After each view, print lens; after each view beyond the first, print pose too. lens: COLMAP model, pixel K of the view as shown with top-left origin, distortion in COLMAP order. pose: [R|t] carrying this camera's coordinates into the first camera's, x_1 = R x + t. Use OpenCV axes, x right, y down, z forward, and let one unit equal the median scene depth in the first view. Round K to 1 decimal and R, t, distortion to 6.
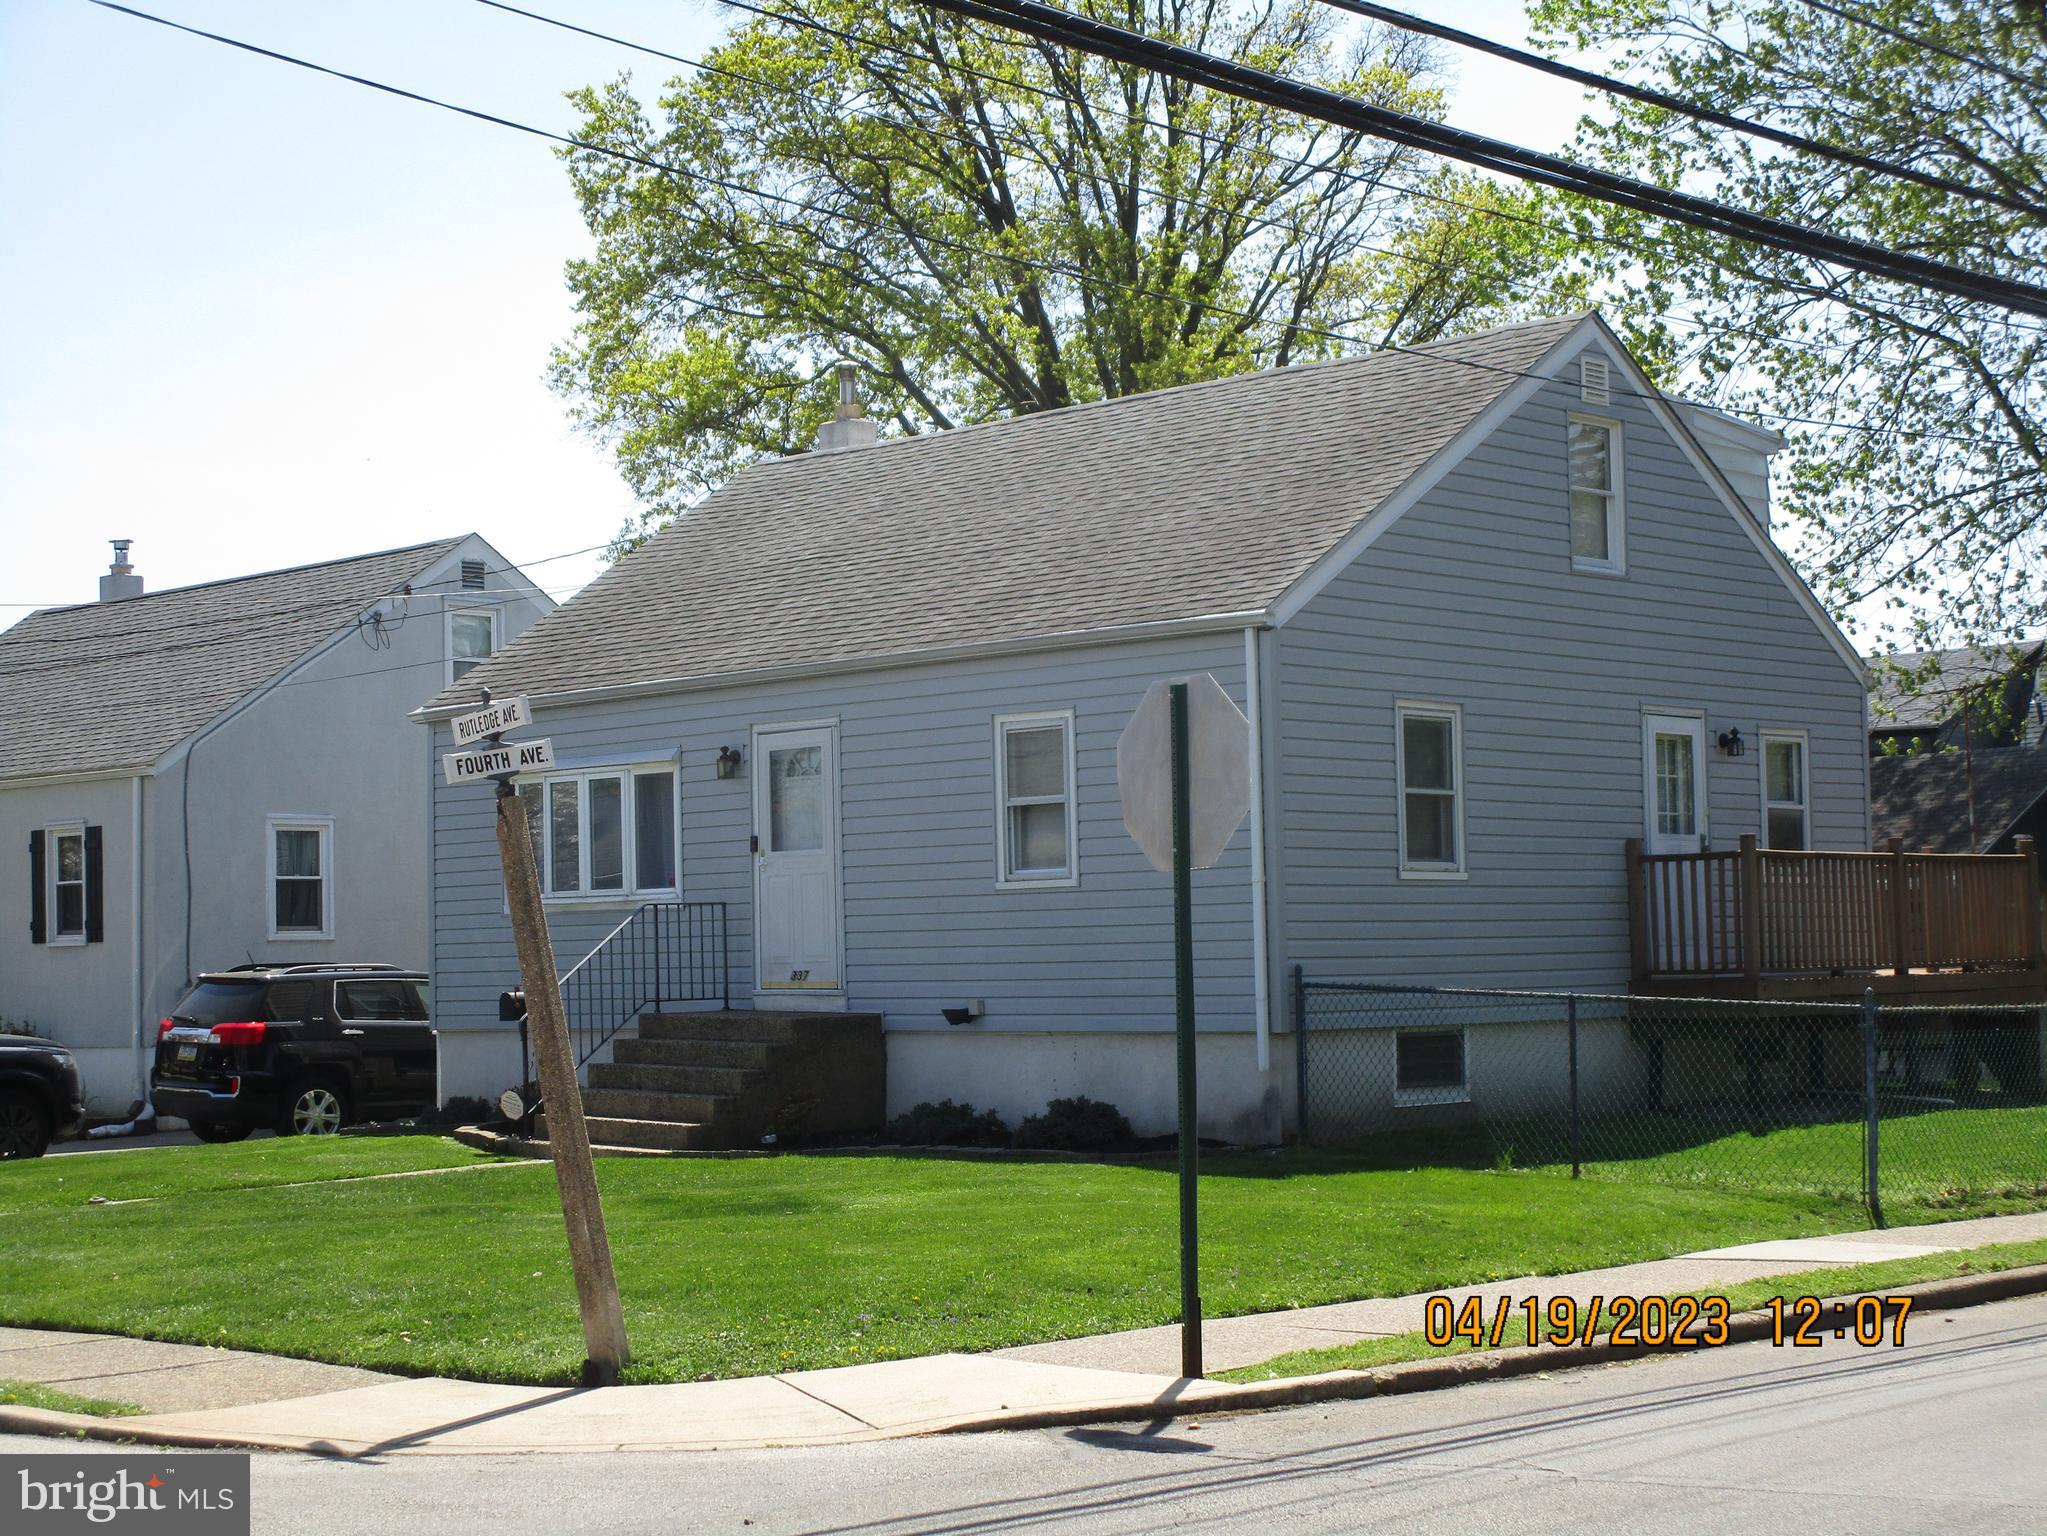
lens RADIAL K [[3411.4, 0, 997.9], [0, 3411.4, 672.9], [0, 0, 1]] dist [-0.058139, 0.000000]
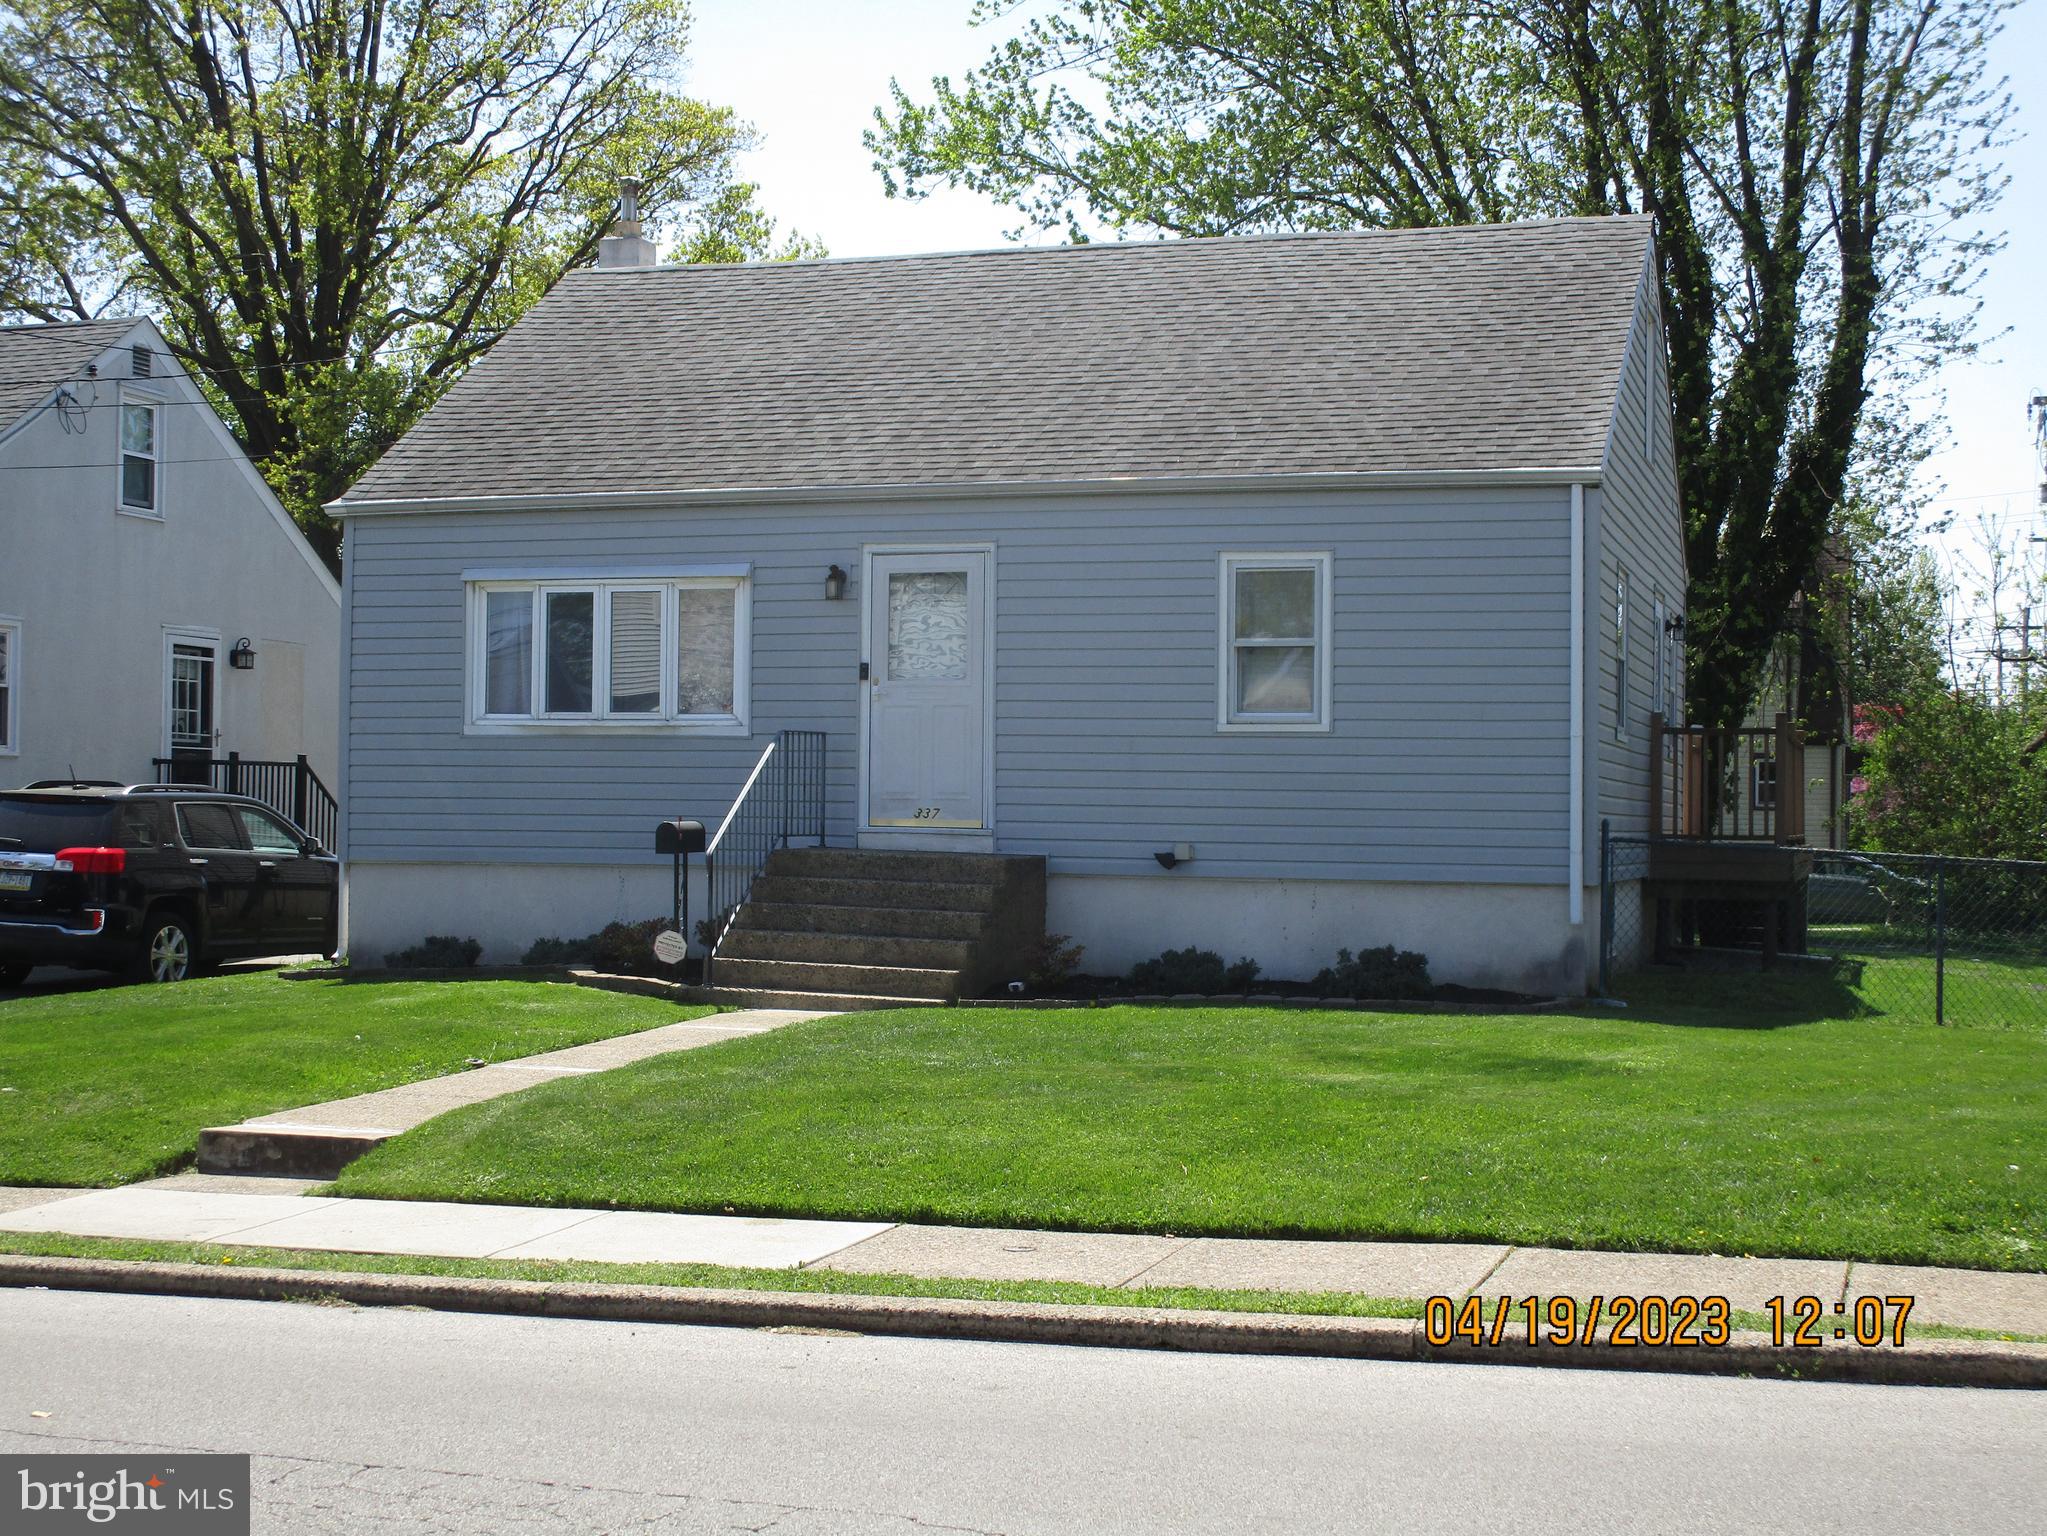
lens RADIAL K [[2879.9, 0, 1028.7], [0, 2879.9, 766.4], [0, 0, 1]] dist [-0.034153, 0.000000]
pose [[0.881136, 0.040284, 0.471143, -0.419530], [-0.069716, 0.996543, 0.045176, 0.038817], [-0.467695, -0.072652, 0.880899, 0.293410]]
